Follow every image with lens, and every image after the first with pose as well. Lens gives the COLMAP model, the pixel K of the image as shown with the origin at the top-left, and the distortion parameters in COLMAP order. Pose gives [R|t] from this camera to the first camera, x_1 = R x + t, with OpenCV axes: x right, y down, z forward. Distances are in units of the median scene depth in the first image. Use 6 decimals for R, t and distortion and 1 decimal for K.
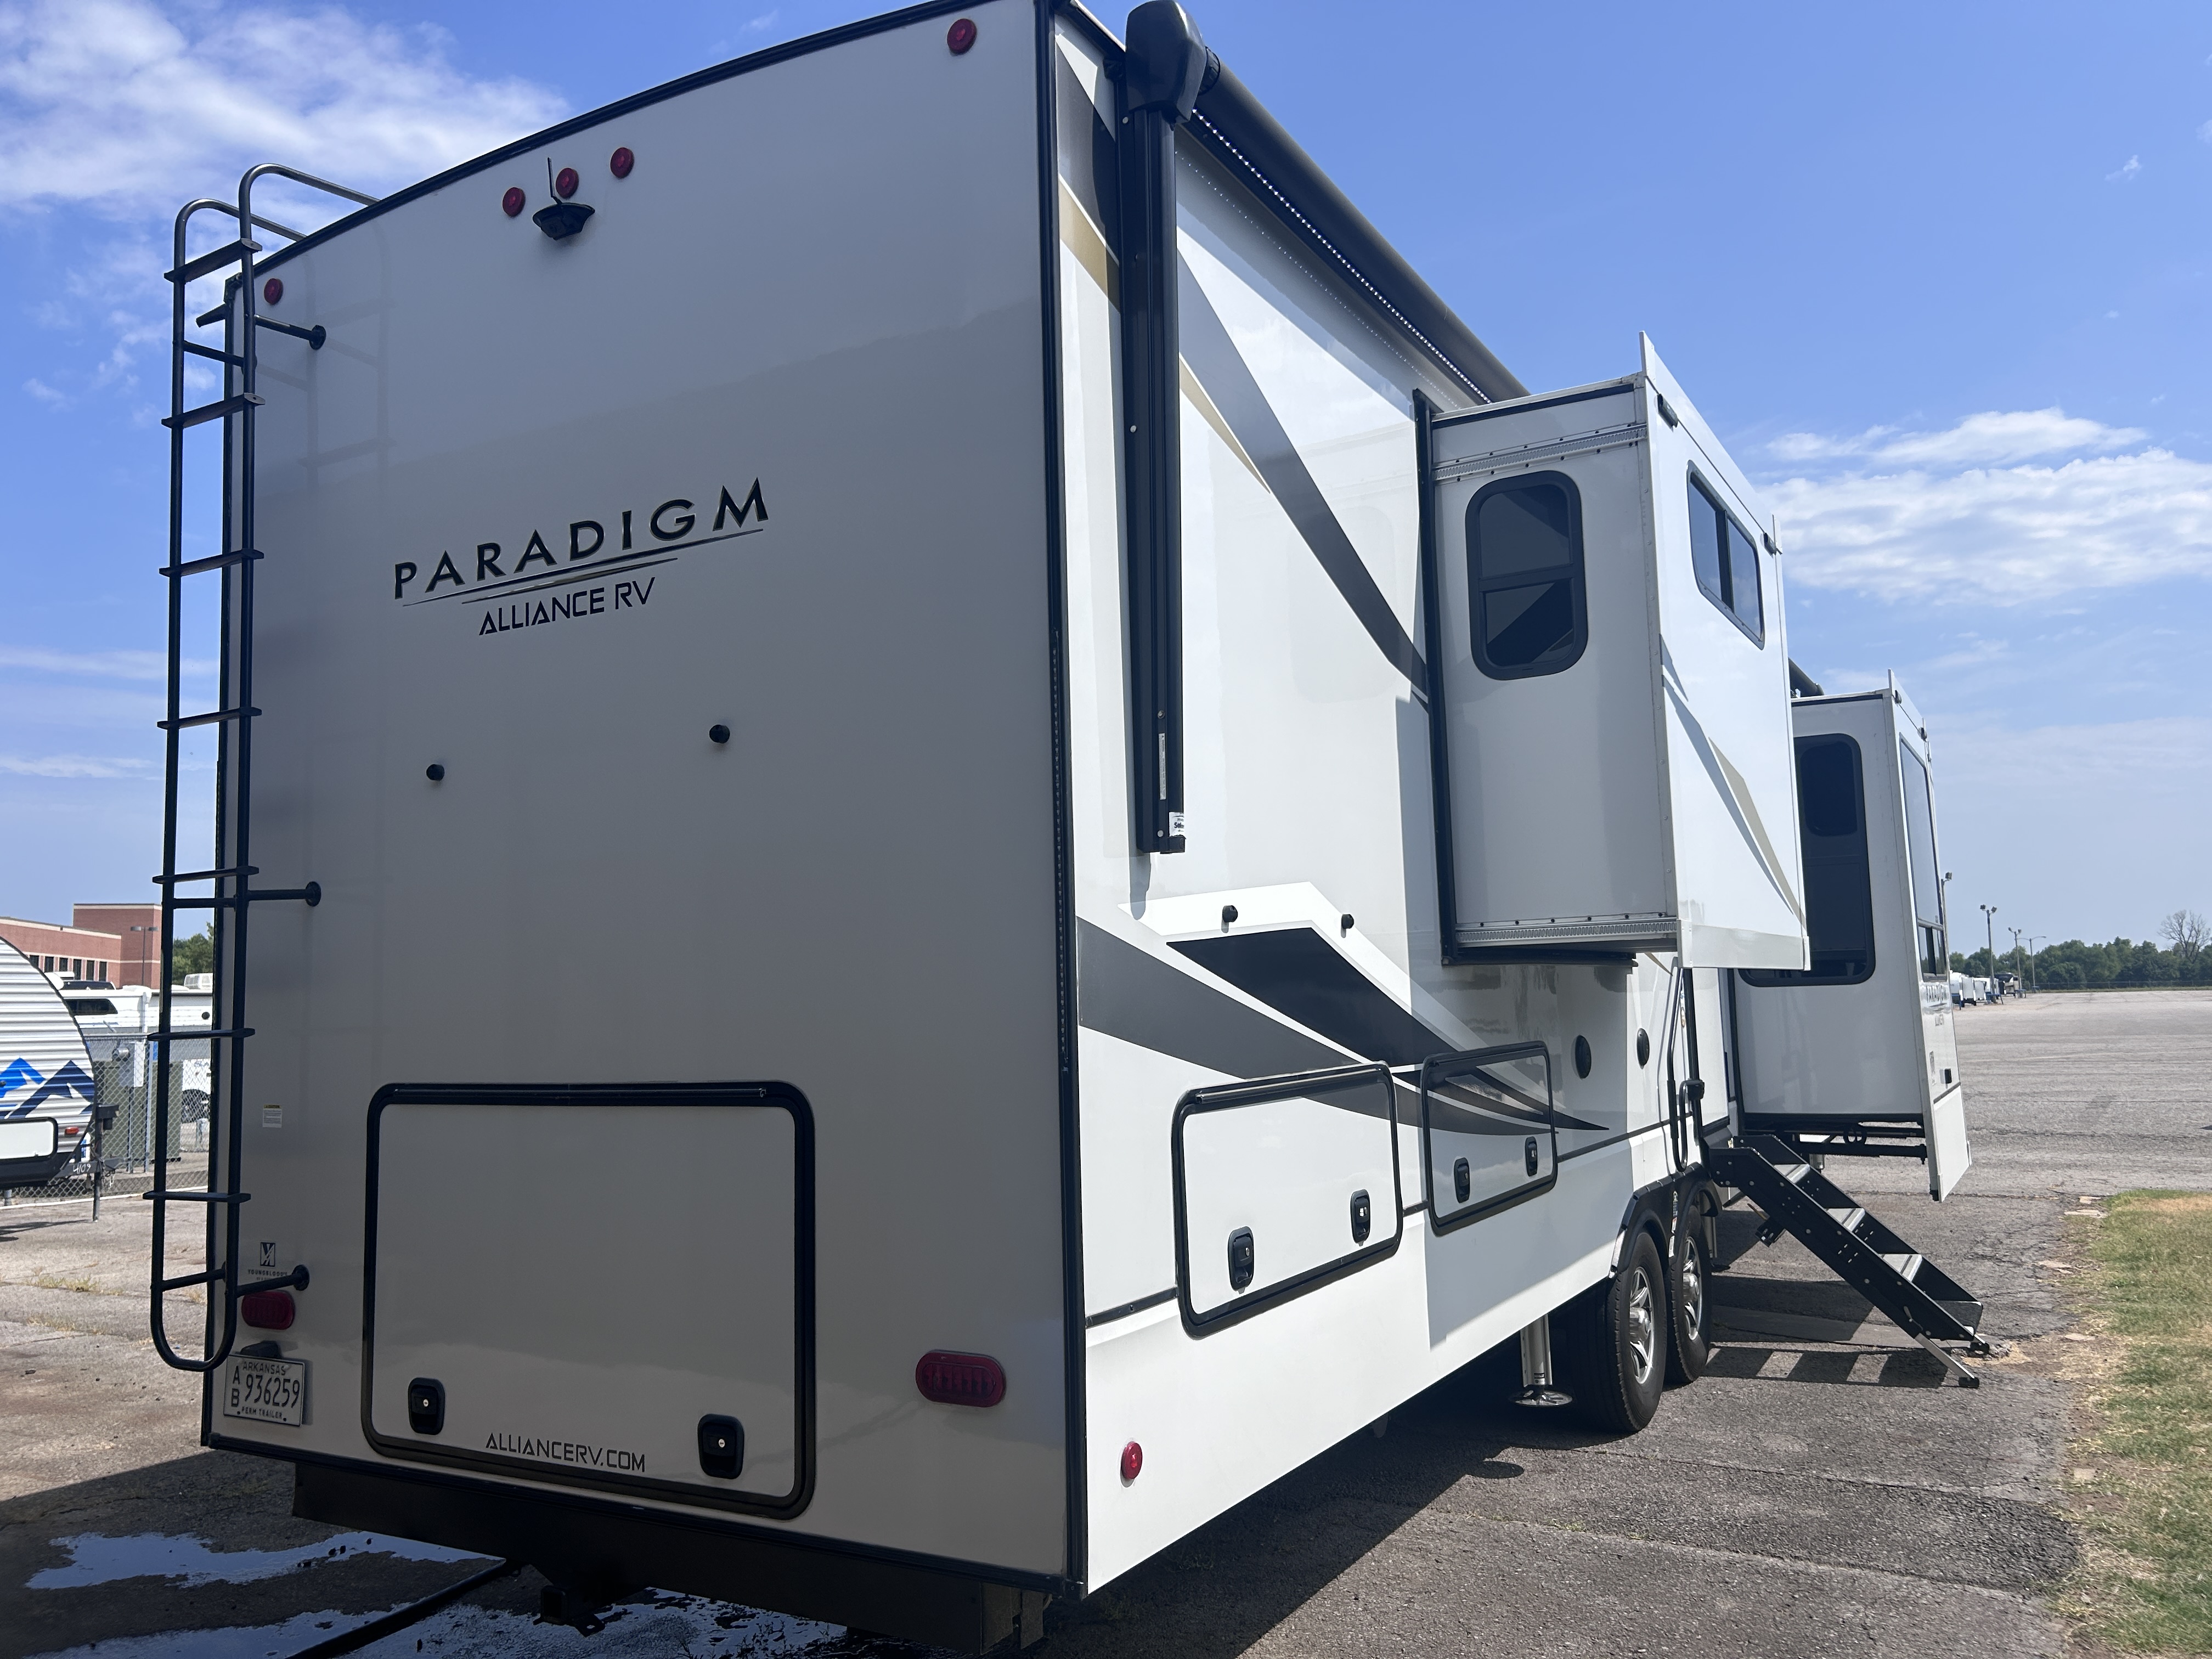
lens RADIAL K [[1656.6, 0, 1113.3], [0, 1656.6, 834.3], [0, 0, 1]] dist [0.050995, -0.058137]
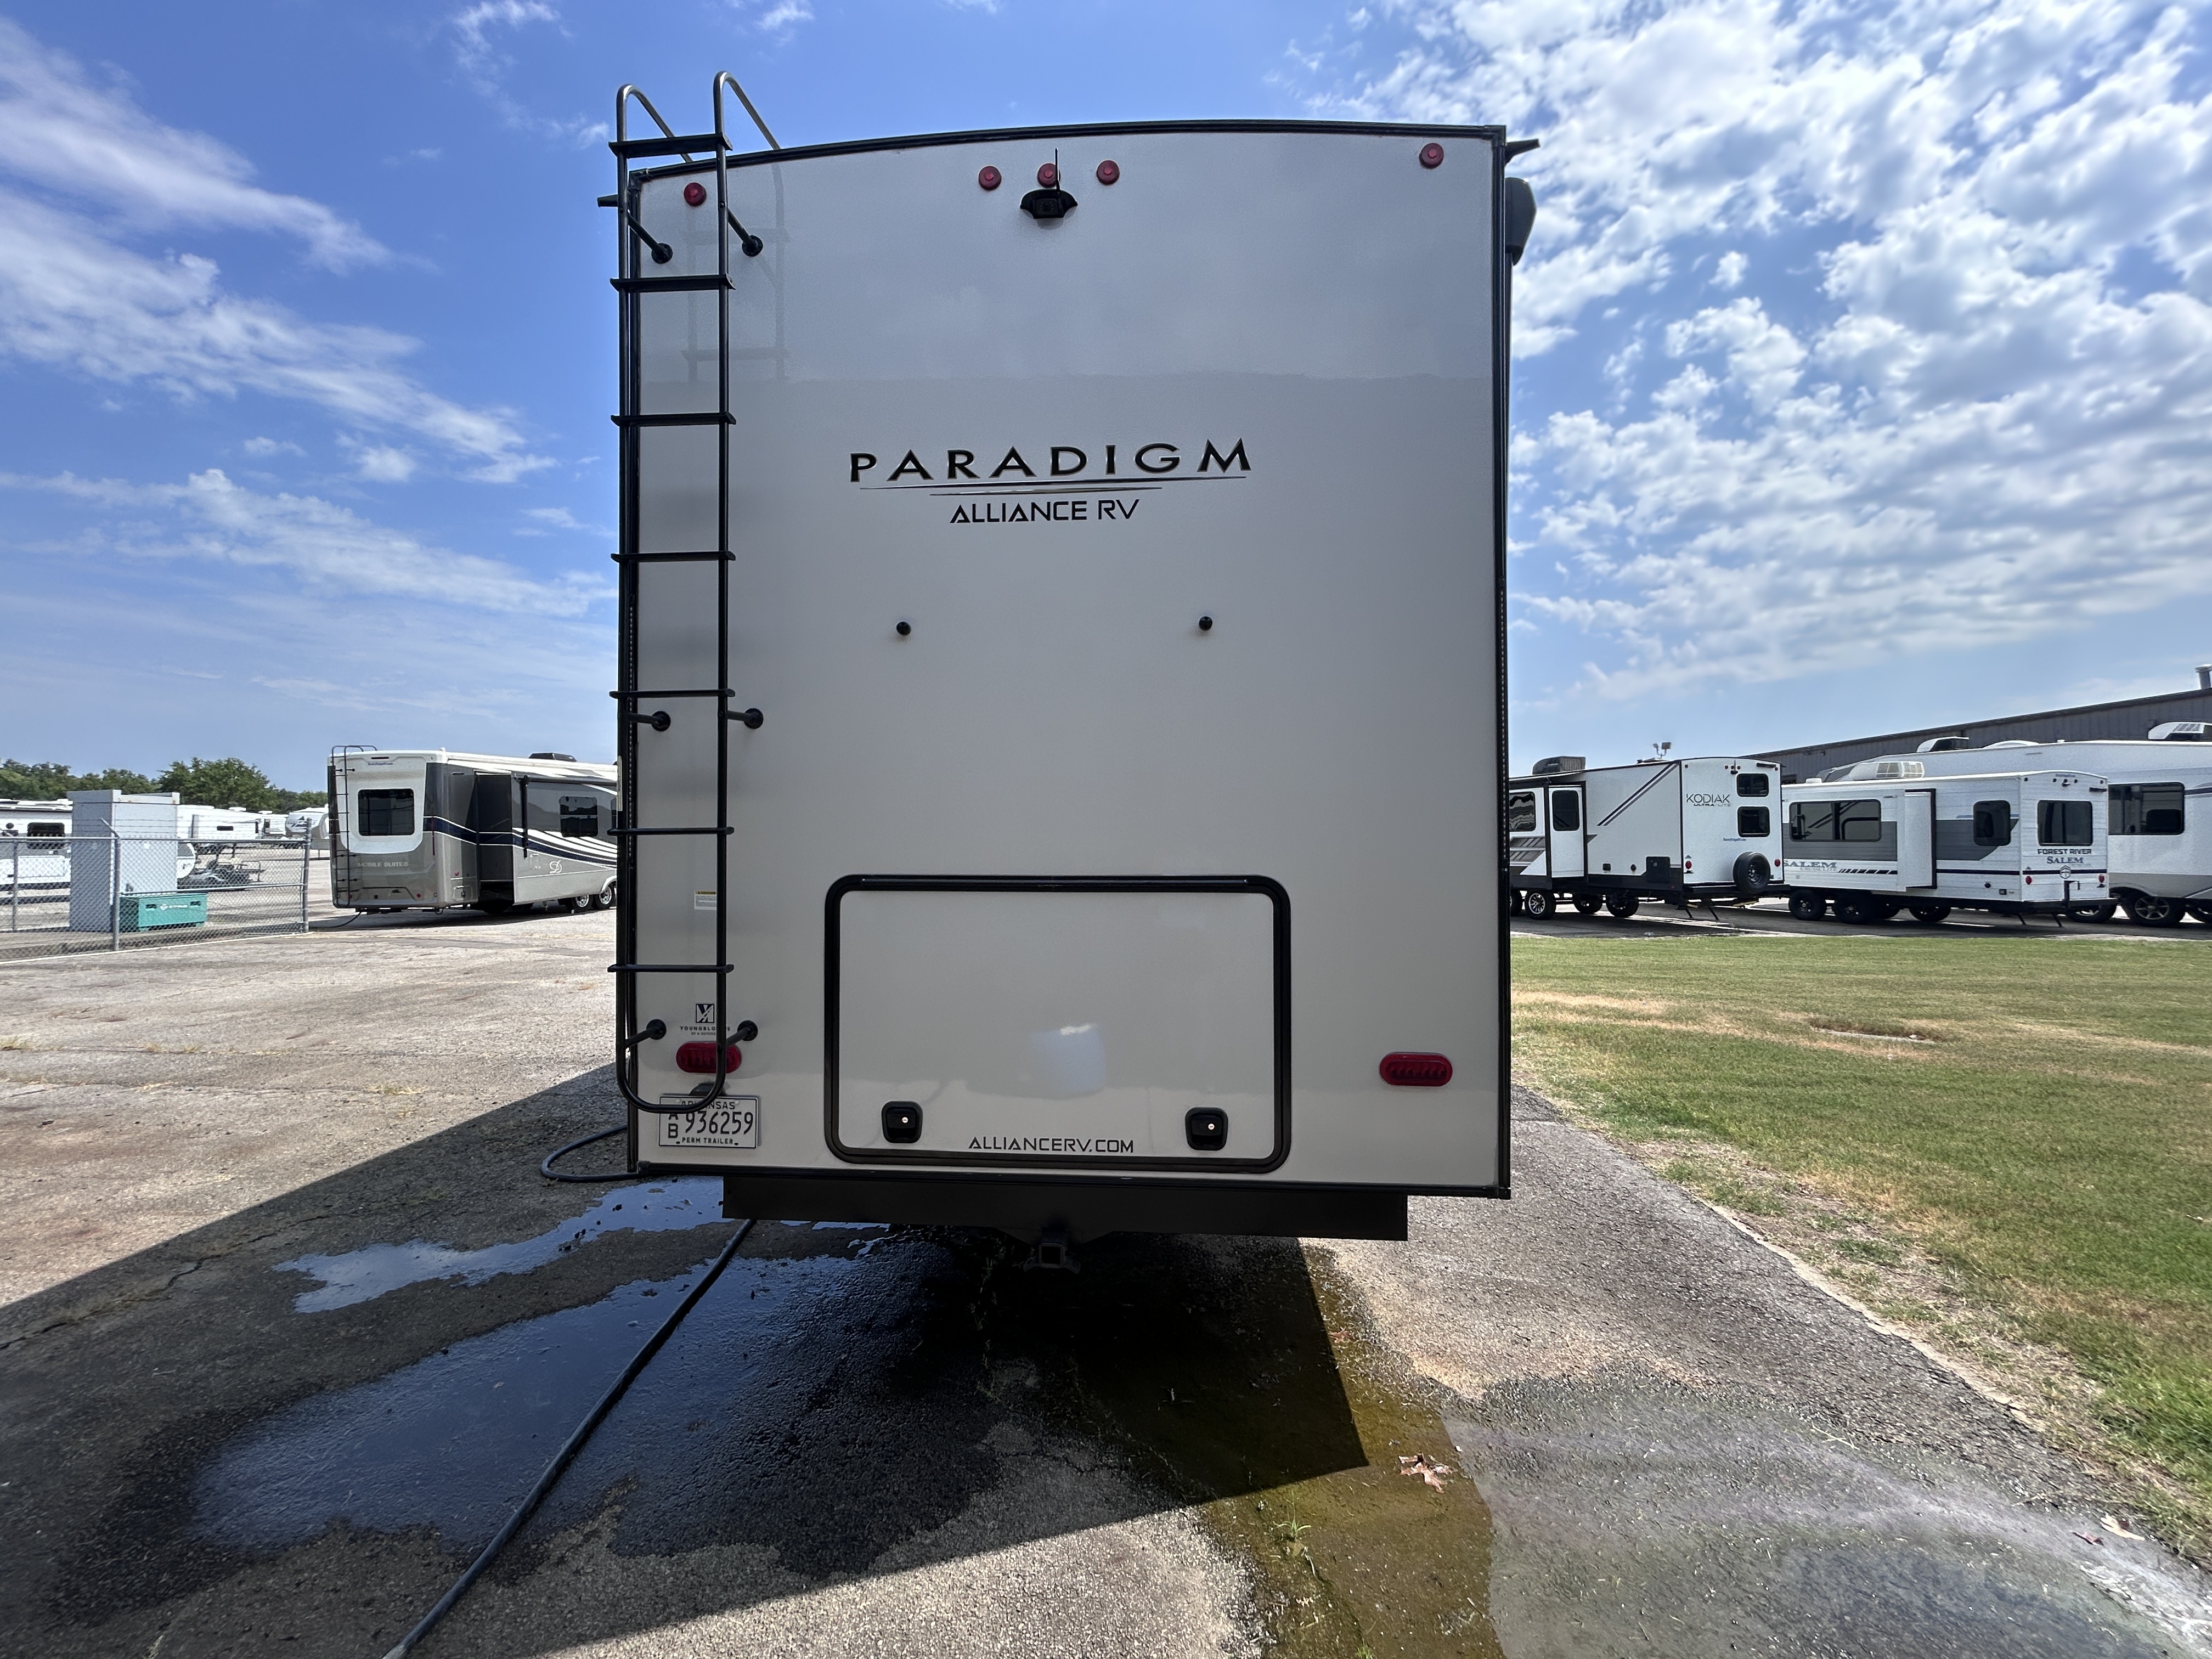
lens RADIAL K [[892.4, 0, 1105.8], [0, 892.4, 822.6], [0, 0, 1]] dist [0.000509, 0.000214]
pose [[0.900650, 0.033854, 0.433225, -0.567451], [-0.068567, 0.995543, 0.064750, 0.055161], [-0.429102, -0.088022, 0.898957, 0.328168]]
